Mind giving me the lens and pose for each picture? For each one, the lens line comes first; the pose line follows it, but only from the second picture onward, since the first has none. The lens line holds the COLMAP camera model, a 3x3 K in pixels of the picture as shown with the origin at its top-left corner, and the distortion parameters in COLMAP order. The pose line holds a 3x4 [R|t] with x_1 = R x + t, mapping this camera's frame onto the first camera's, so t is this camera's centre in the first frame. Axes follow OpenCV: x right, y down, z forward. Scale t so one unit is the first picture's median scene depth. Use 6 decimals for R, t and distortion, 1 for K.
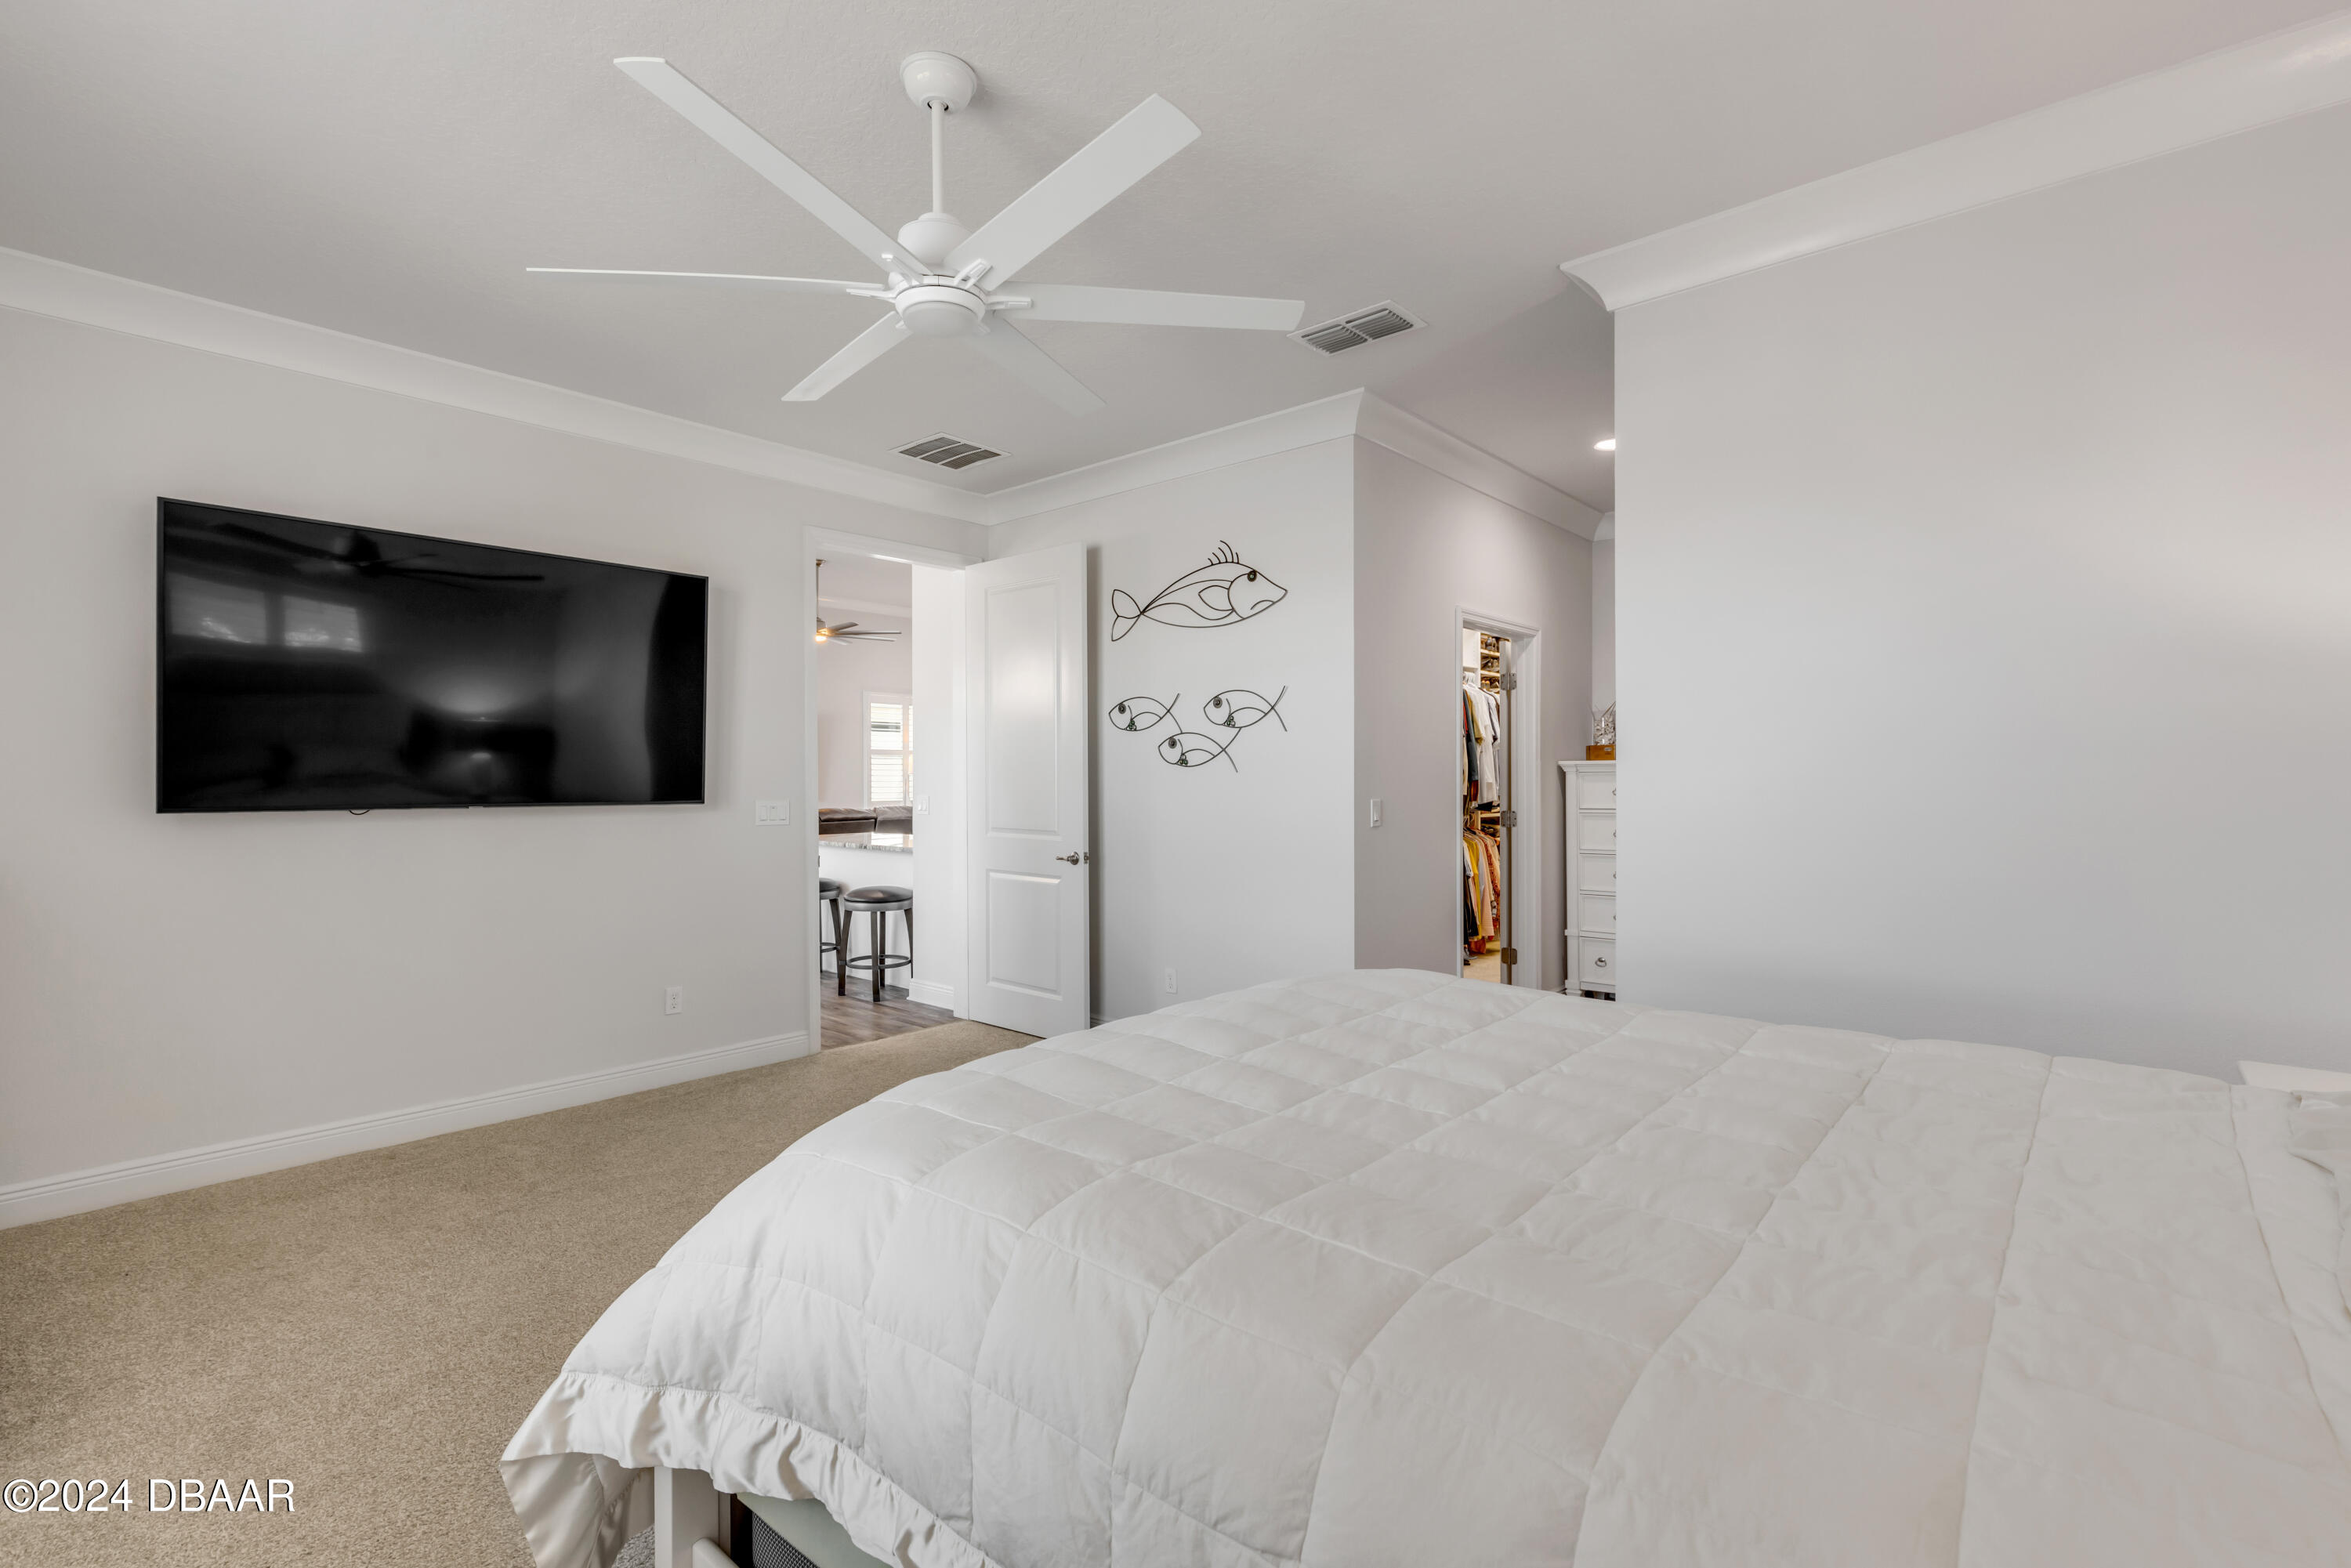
lens RADIAL K [[1102.8, 0, 1141.0], [0, 1102.8, 776.6], [0, 0, 1]] dist [0.008746, -0.000960]
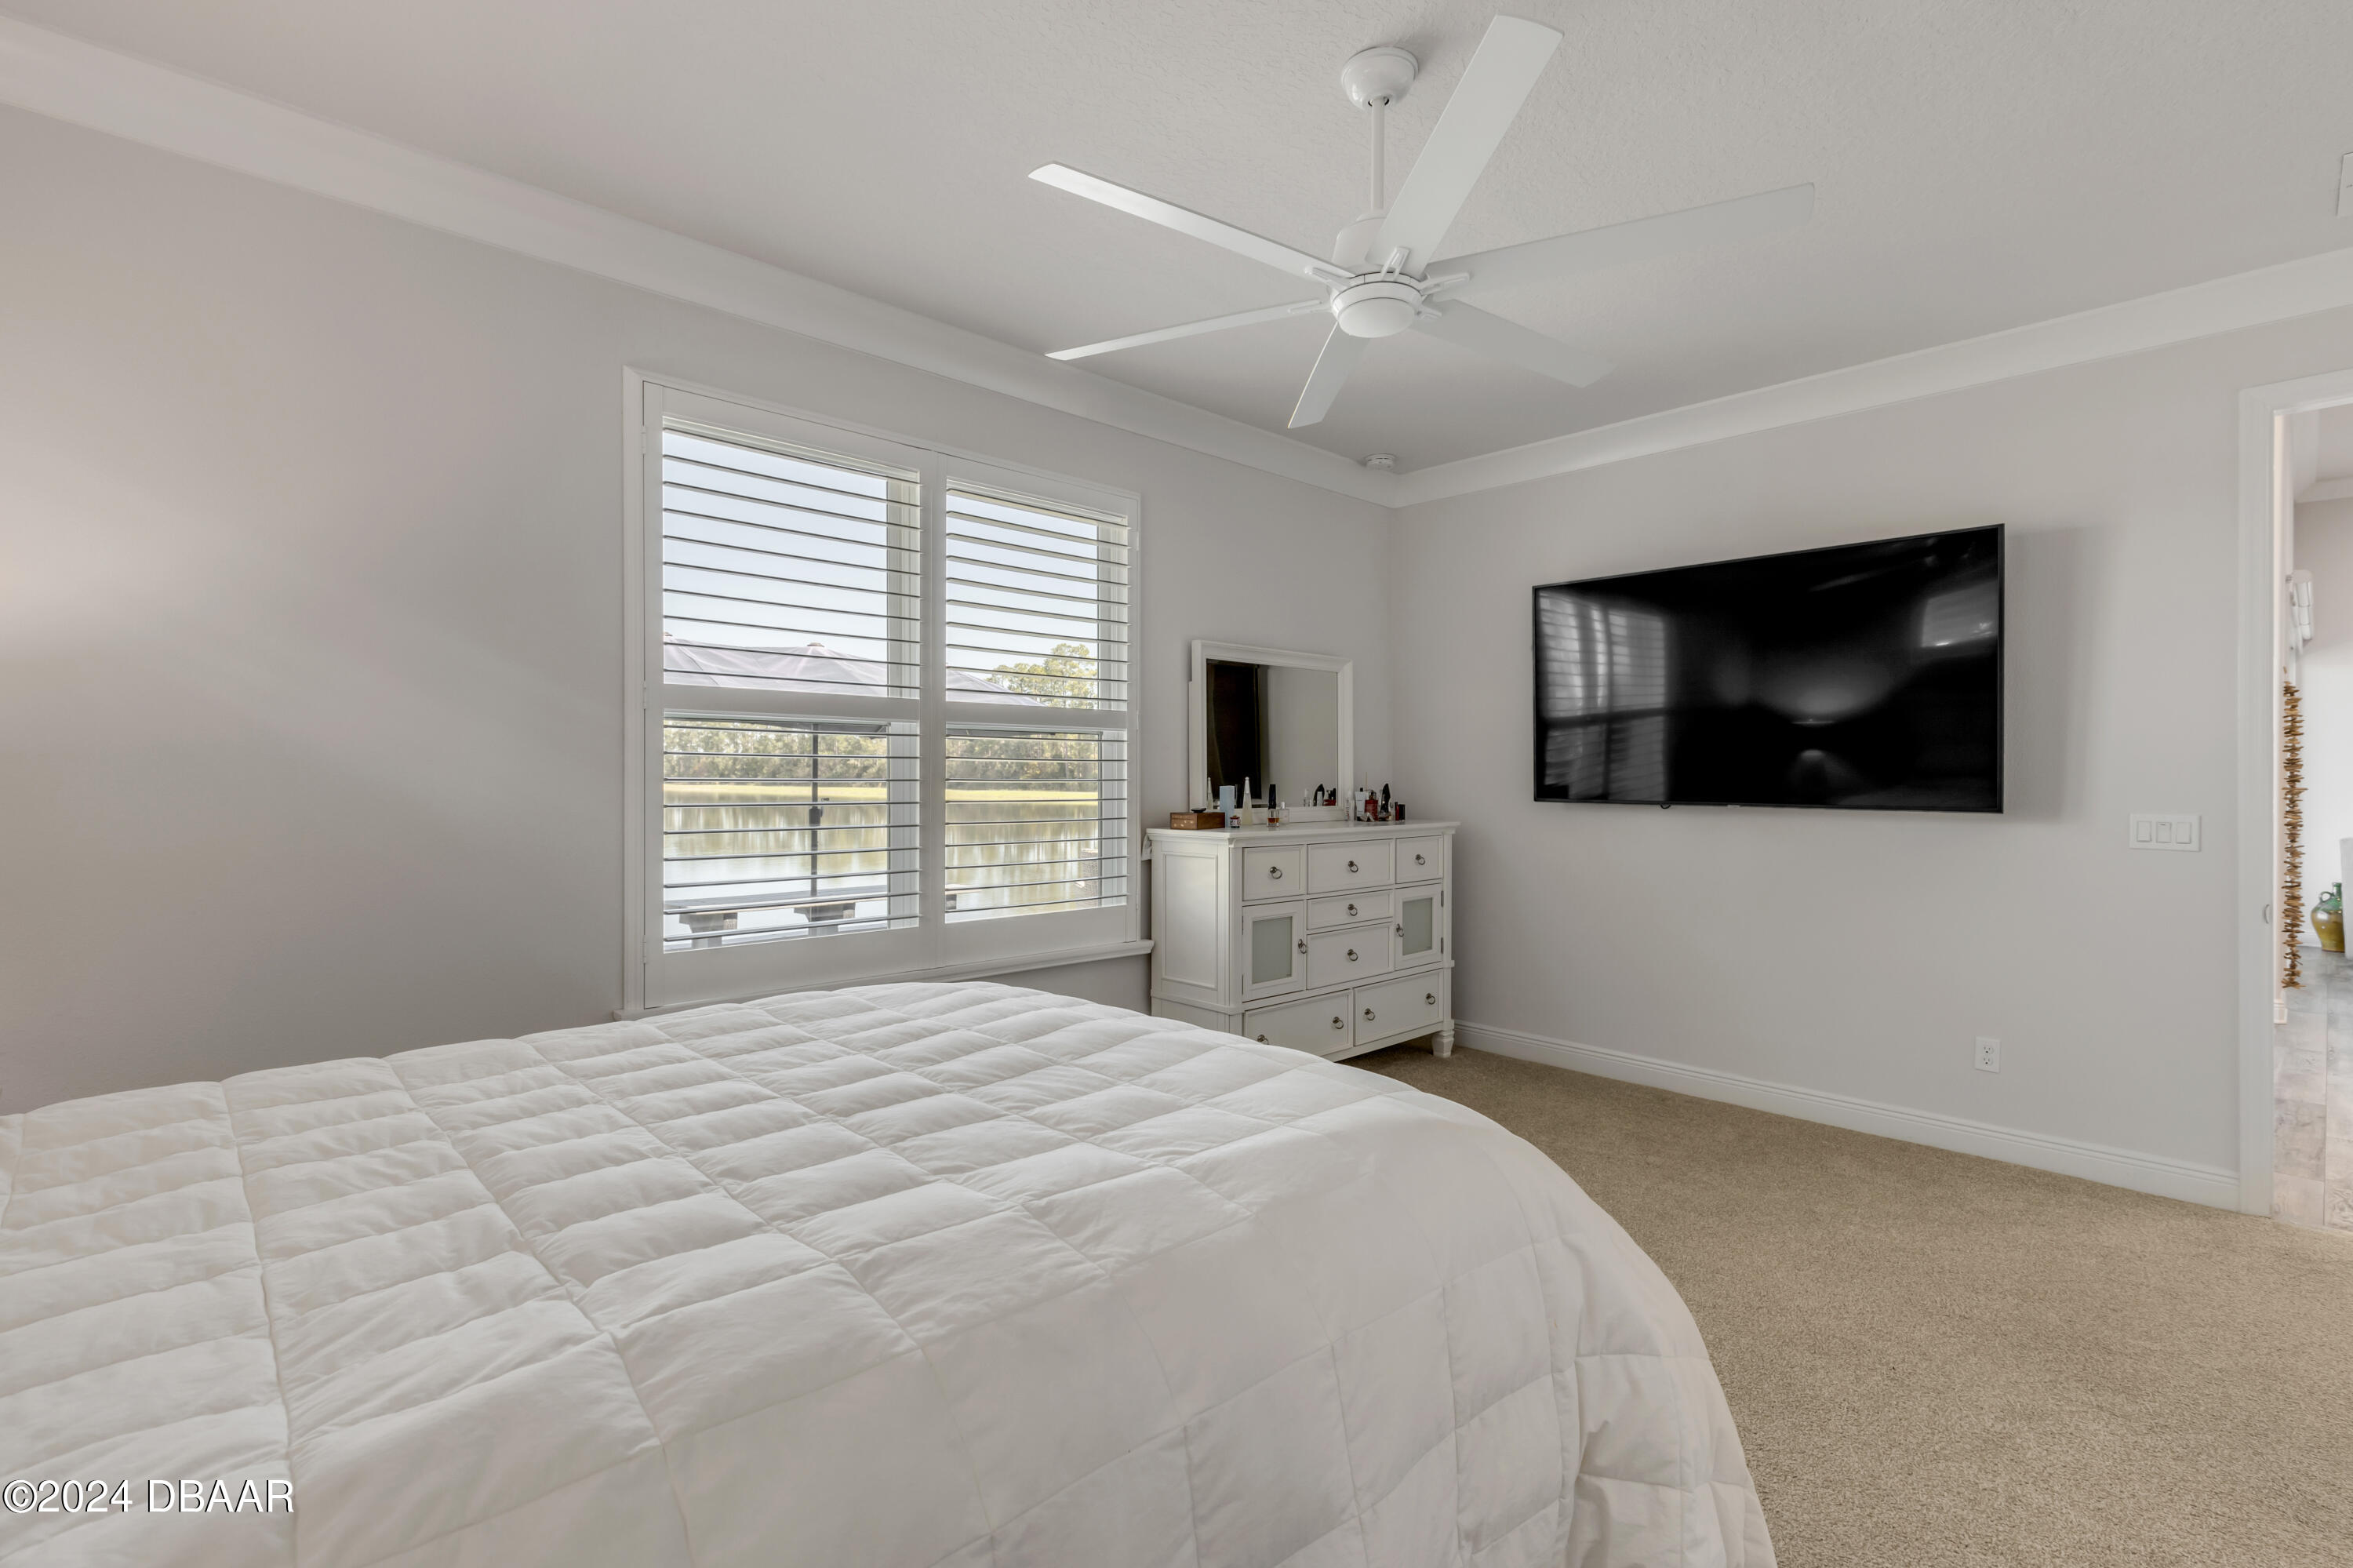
lens RADIAL K [[1106.4, 0, 1179.1], [0, 1106.4, 778.2], [0, 0, 1]] dist [-0.005352, -0.000773]
pose [[-0.126099, 0.001787, -0.992016, 0.459753], [-0.002995, 0.999993, 0.002182, 0.000929], [0.992013, 0.003246, -0.126093, 0.527906]]
